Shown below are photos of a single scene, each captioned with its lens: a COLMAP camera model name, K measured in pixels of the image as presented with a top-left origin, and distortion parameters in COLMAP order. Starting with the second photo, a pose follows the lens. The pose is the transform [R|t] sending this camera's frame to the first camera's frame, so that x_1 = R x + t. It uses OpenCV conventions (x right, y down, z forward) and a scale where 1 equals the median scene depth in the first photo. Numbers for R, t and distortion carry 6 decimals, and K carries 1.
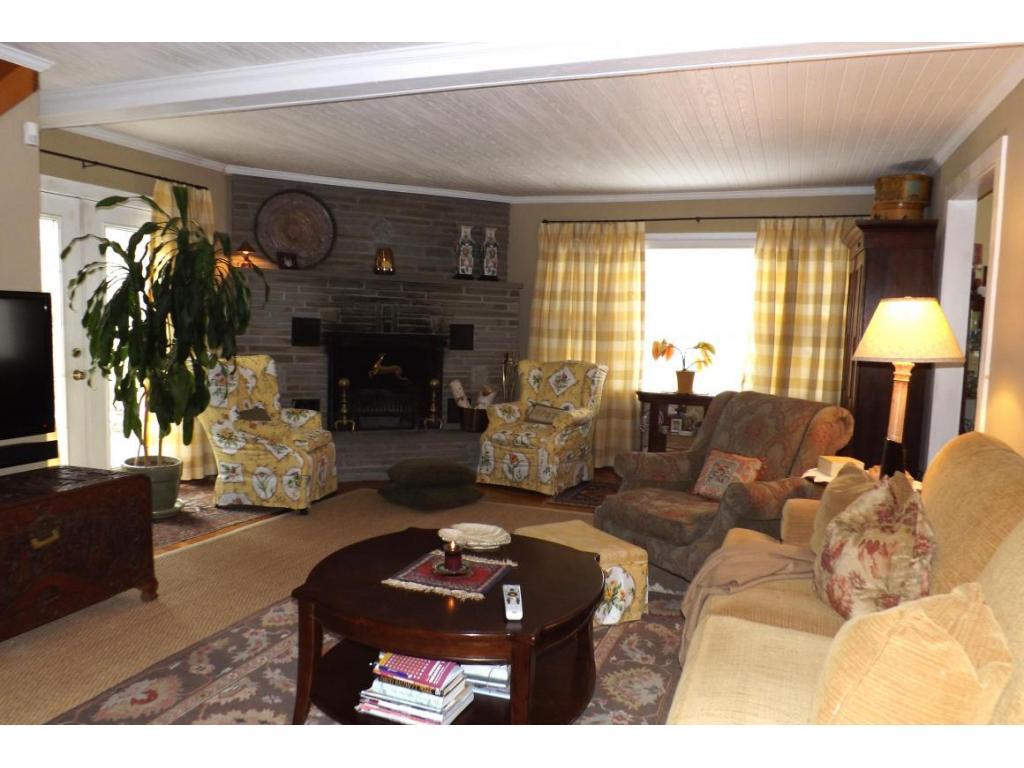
lens RADIAL K [[748.4, 0, 512.0], [0, 748.4, 384.0], [0, 0, 1]] dist [0.002994, 0.003315]
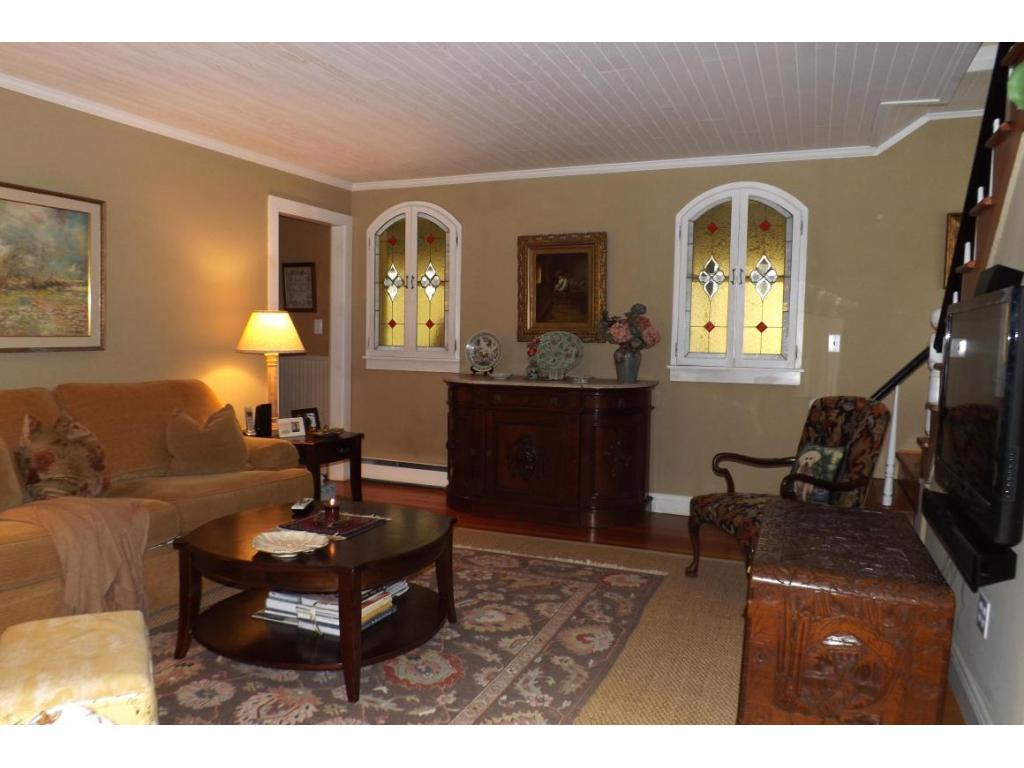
lens RADIAL K [[748.4, 0, 512.0], [0, 748.4, 384.0], [0, 0, 1]] dist [0.002994, 0.003315]
pose [[-0.998532, -0.047963, 0.025183, -0.352137], [-0.043426, 0.986612, 0.157199, -0.152754], [-0.032386, 0.155875, -0.987246, 1.955253]]
